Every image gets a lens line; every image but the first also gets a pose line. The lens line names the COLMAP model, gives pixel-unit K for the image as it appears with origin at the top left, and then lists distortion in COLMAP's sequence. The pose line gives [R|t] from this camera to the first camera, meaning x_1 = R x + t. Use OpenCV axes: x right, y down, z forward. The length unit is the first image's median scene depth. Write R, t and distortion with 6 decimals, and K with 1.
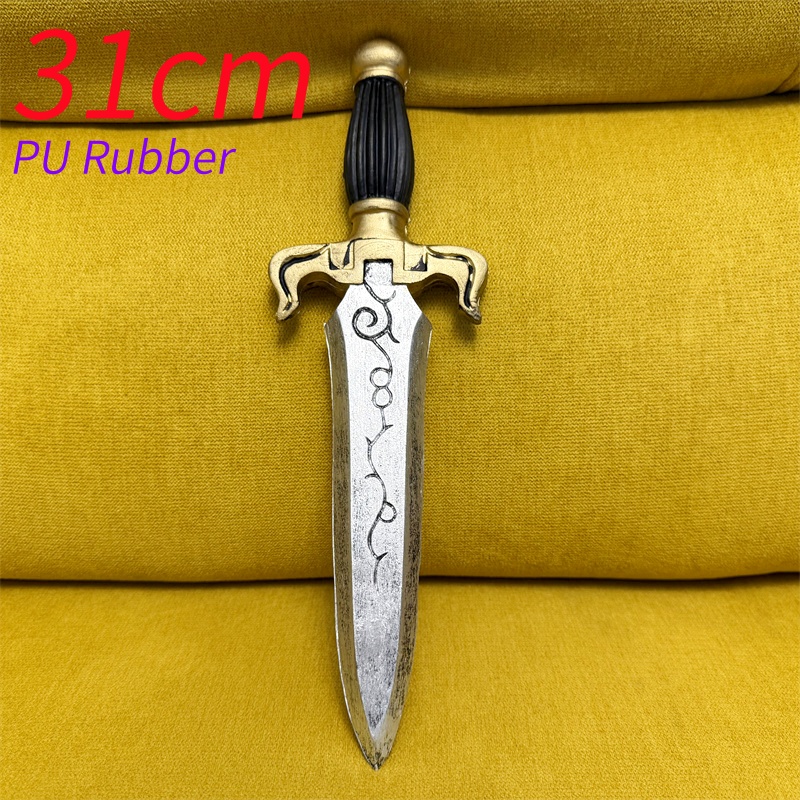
lens RADIAL K [[790.5, 0, 400.0], [0, 790.5, 400.0], [0, 0, 1]] dist [0.145578, -0.394197]
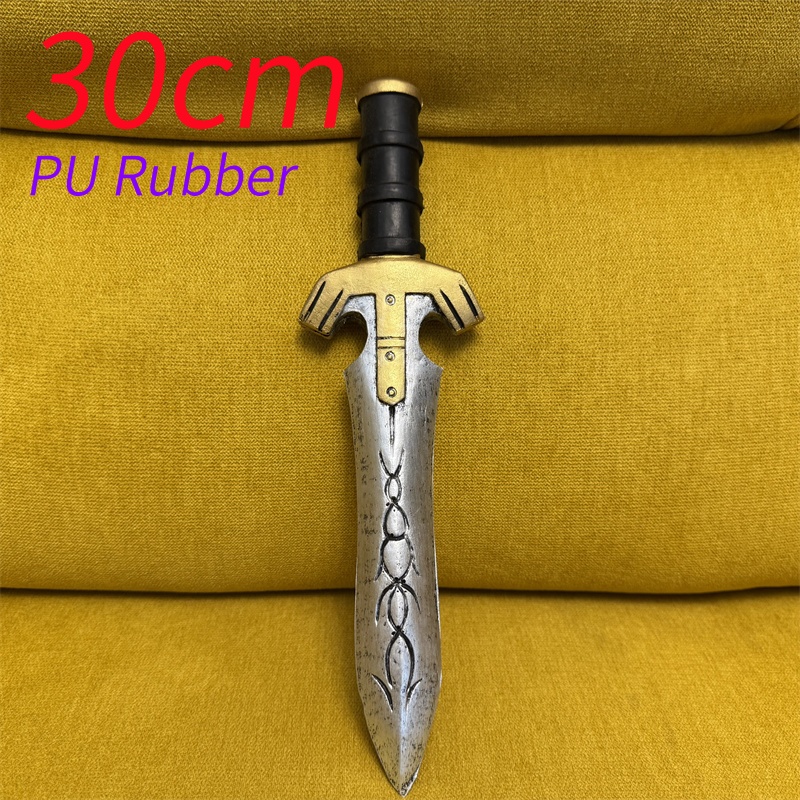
lens RADIAL K [[790.5, 0, 400.0], [0, 790.5, 400.0], [0, 0, 1]] dist [0.145578, -0.394197]
pose [[0.998478, 0.019767, 0.051497, -0.071125], [-0.022760, 0.998046, 0.058194, -0.093325], [-0.050246, -0.059277, 0.996976, -0.024039]]
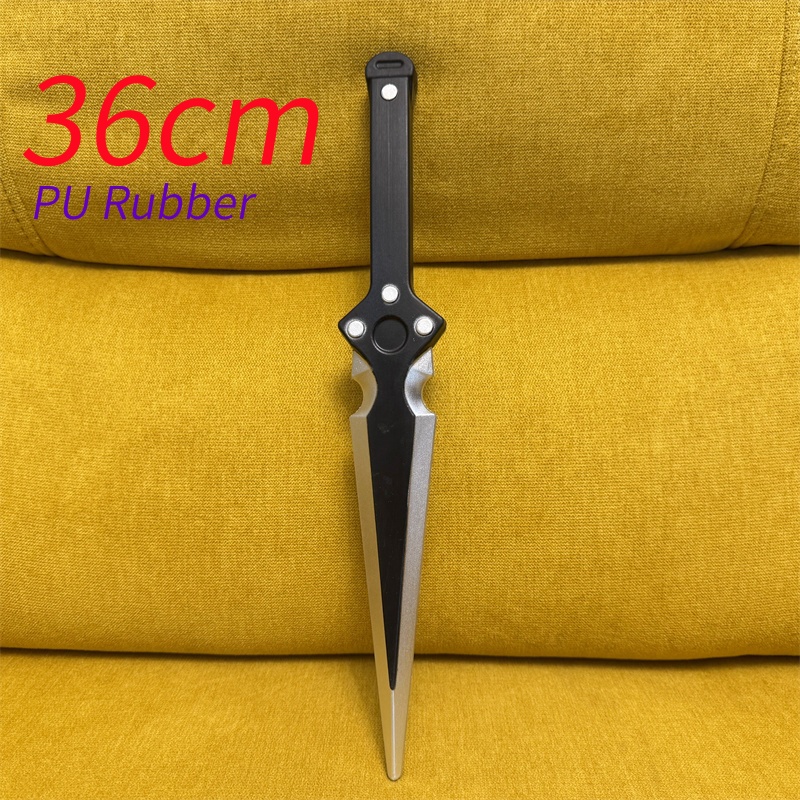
lens RADIAL K [[796.8, 0, 395.1], [0, 796.8, 402.7], [0, 0, 1]] dist [0.198246, -0.552289]
pose [[0.999871, 0.013695, -0.008443, -0.026966], [-0.014658, 0.991767, -0.127213, 0.013750], [0.006631, 0.127320, 0.991839, -0.216169]]
